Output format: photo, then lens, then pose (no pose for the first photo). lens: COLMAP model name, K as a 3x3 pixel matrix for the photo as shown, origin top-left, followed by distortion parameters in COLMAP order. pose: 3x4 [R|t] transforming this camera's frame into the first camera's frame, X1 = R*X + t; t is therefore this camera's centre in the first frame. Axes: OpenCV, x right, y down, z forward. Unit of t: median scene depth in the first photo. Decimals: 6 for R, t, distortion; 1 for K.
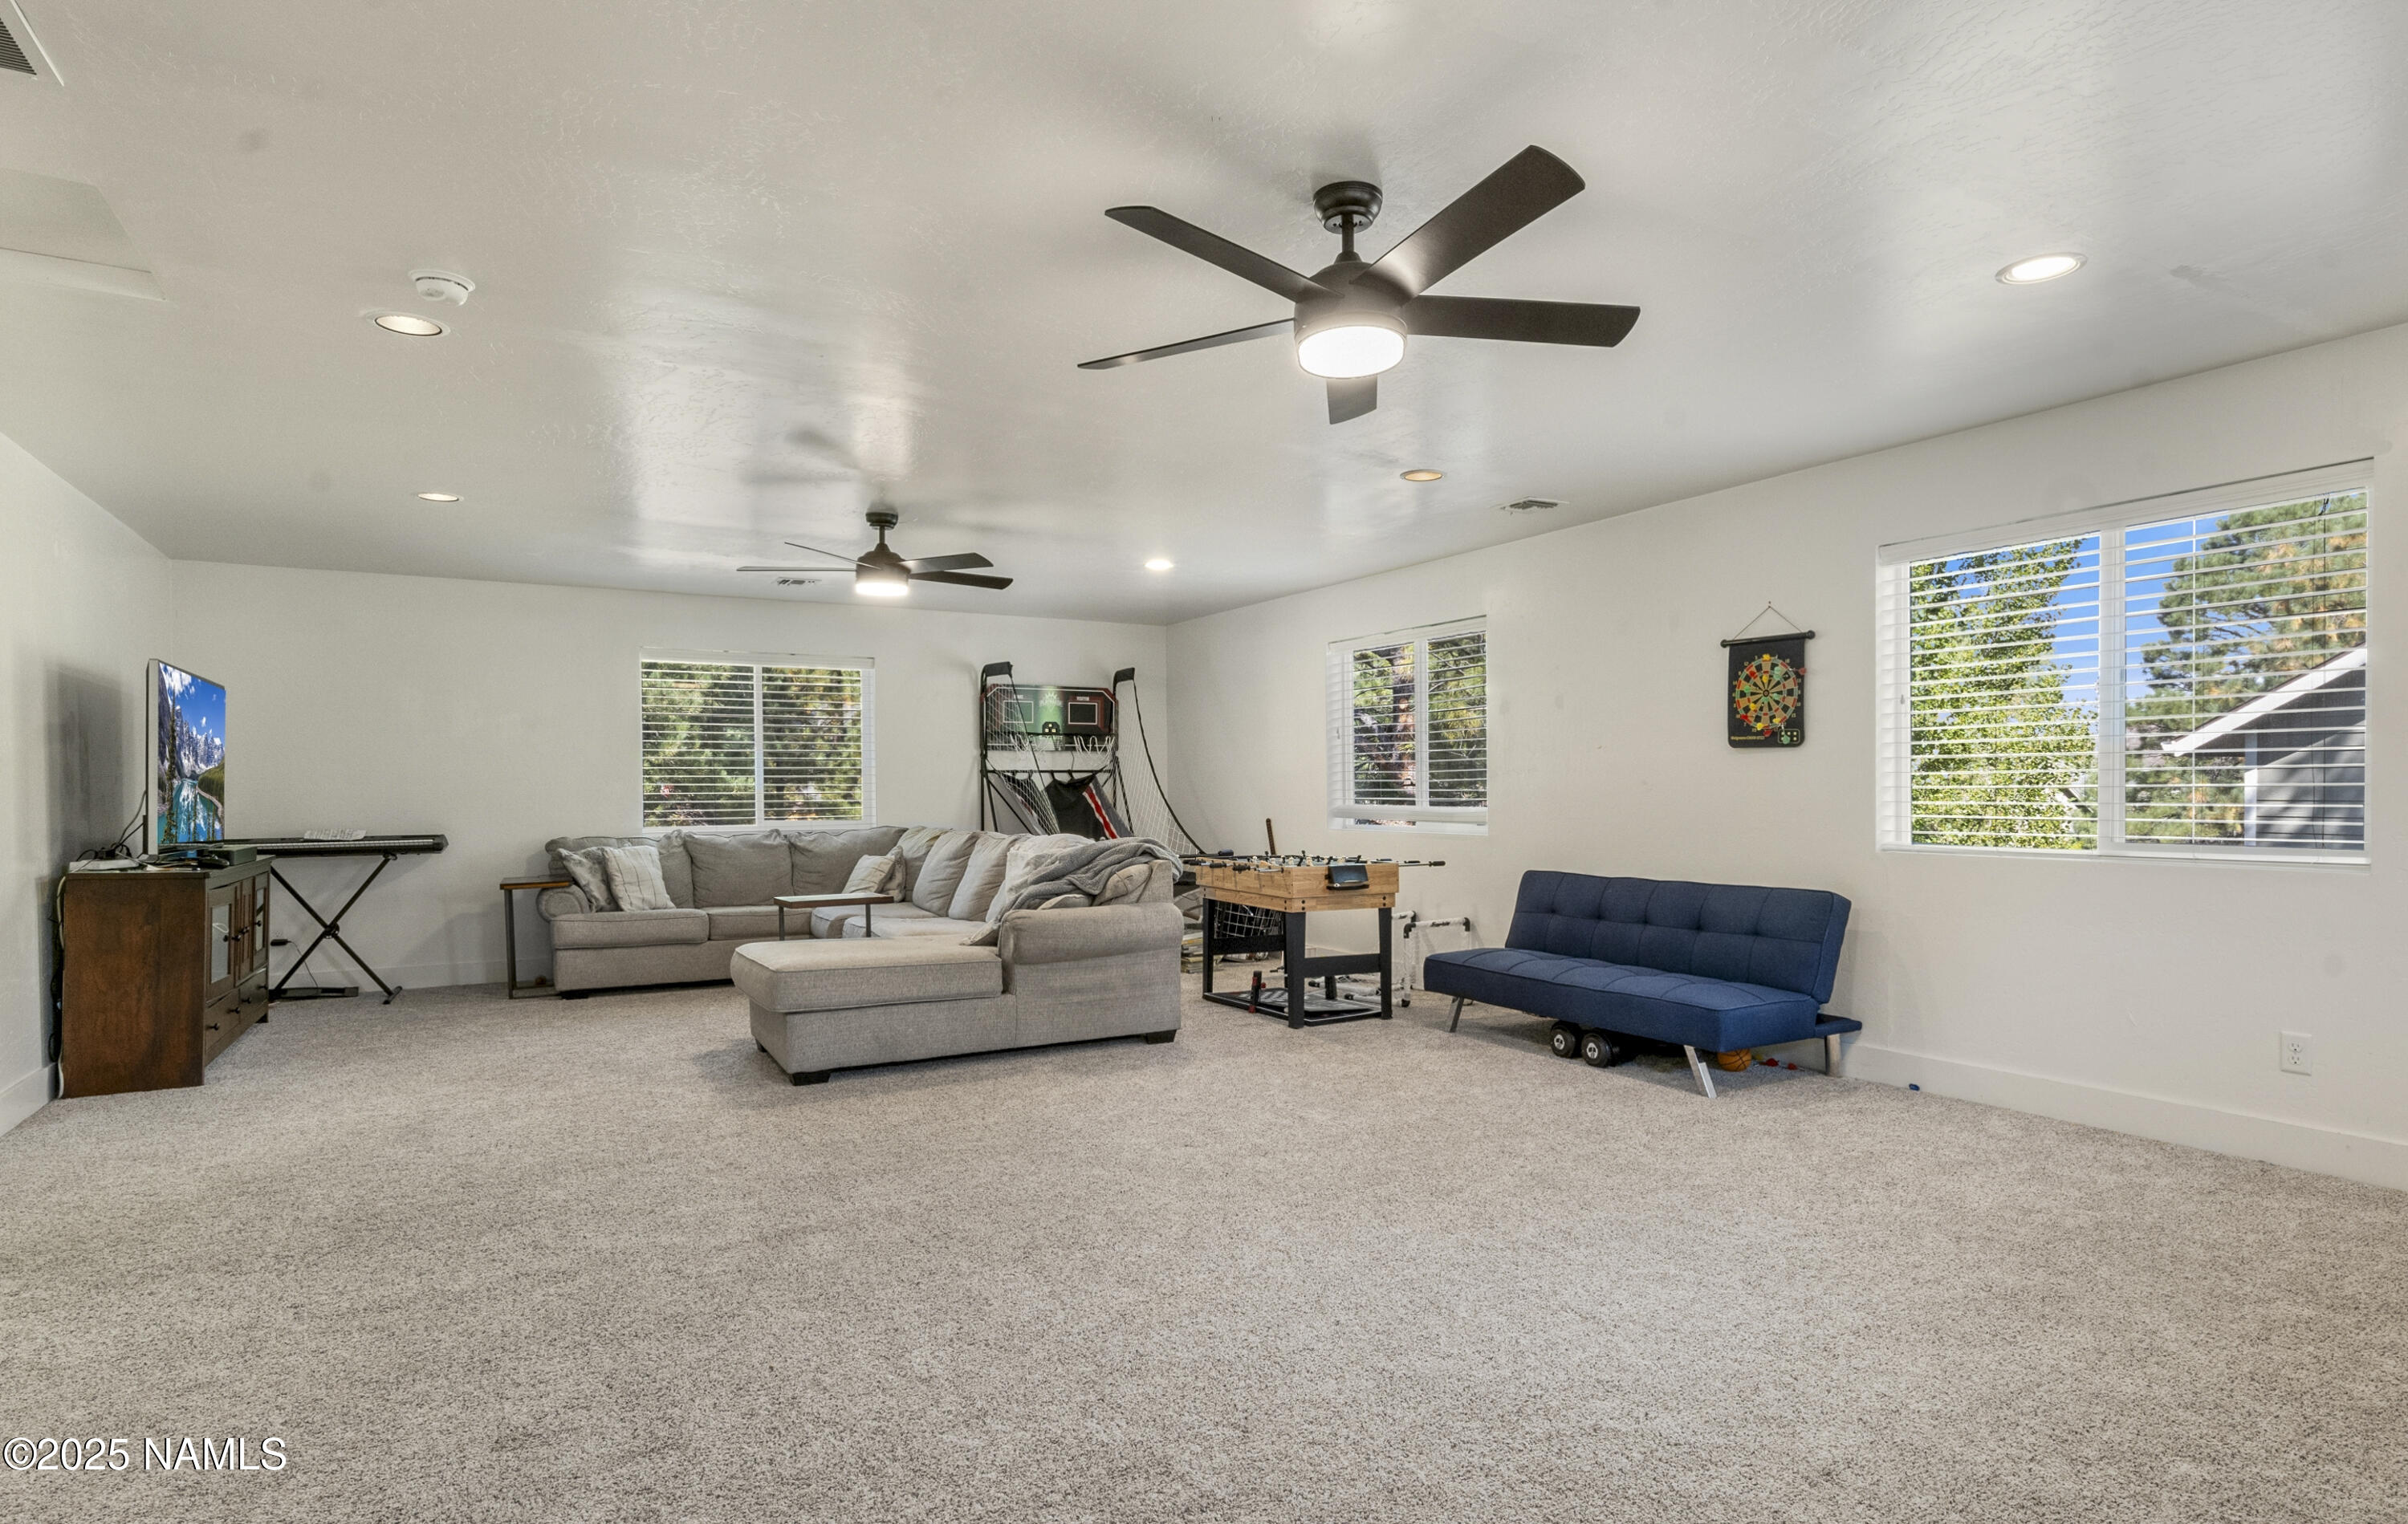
lens RADIAL K [[1265.6, 0, 1197.9], [0, 1265.6, 784.4], [0, 0, 1]] dist [-0.011829, -0.000149]
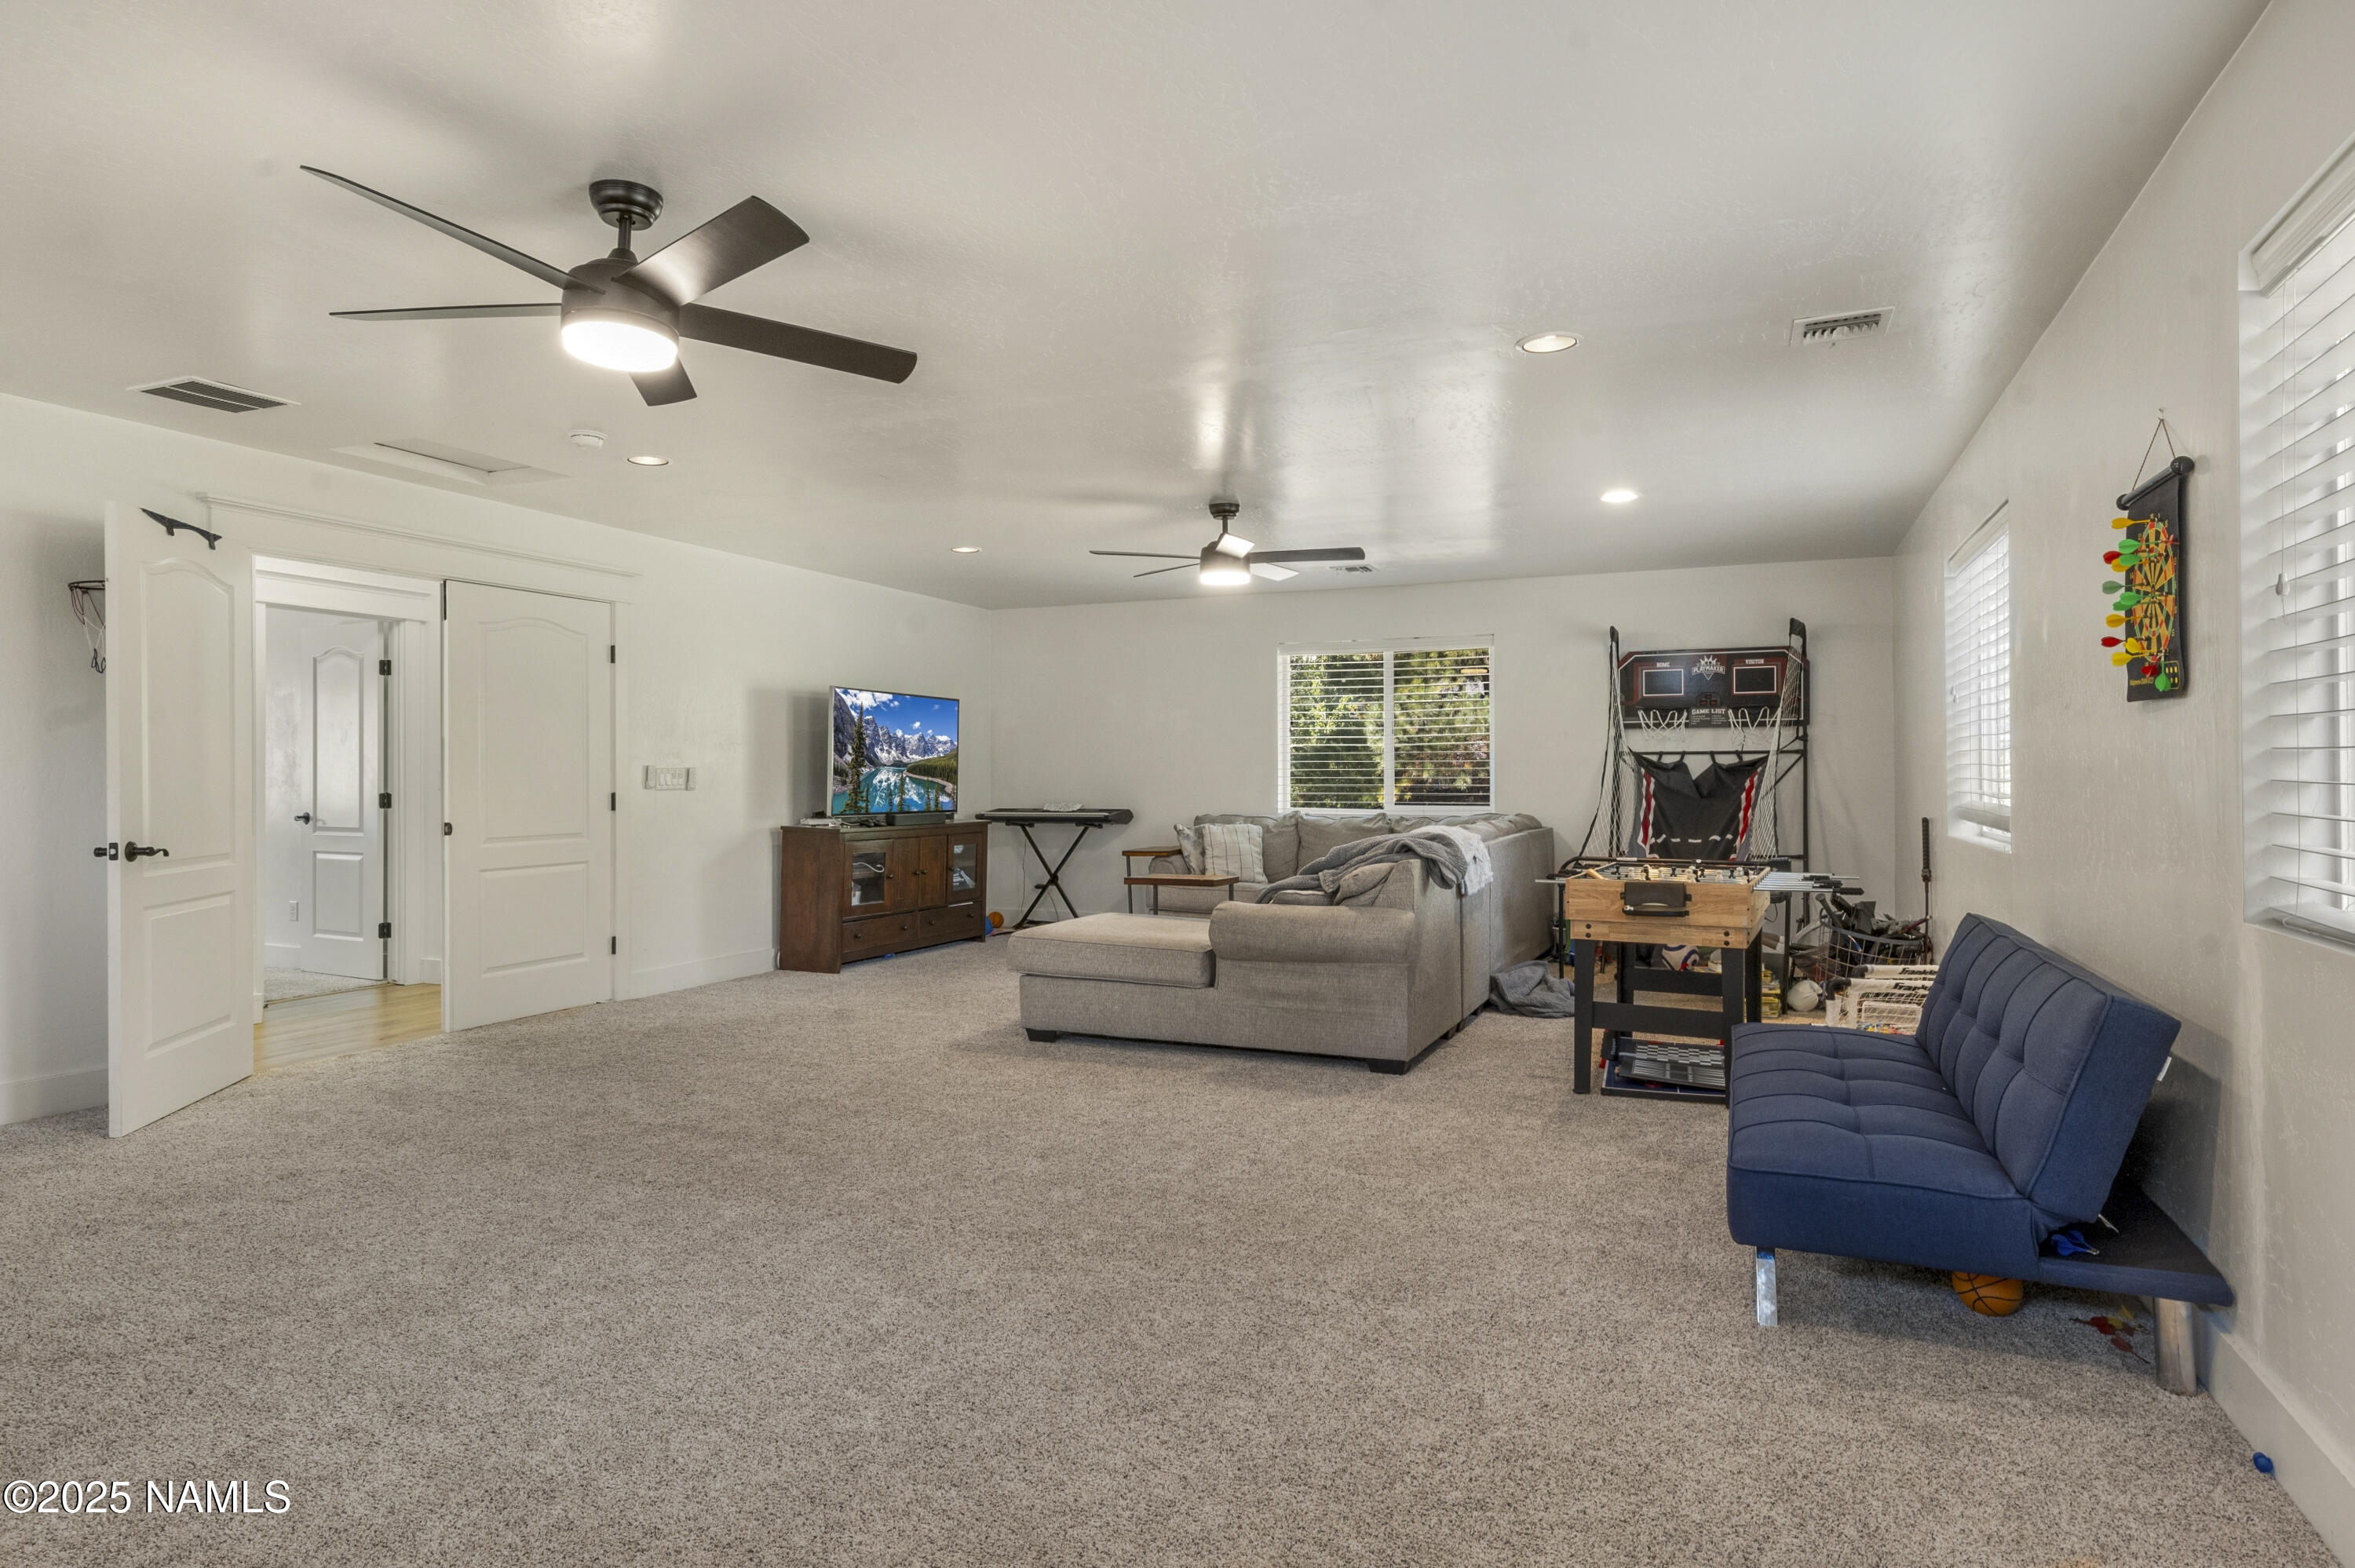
lens RADIAL K [[1301.6, 0, 1180.3], [0, 1301.6, 767.4], [0, 0, 1]] dist [-0.001039, -0.001149]
pose [[0.599421, 0.000082, -0.800434, 0.587844], [0.001811, 0.999997, 0.001458, -0.004070], [0.800432, -0.002323, 0.599419, 0.355029]]
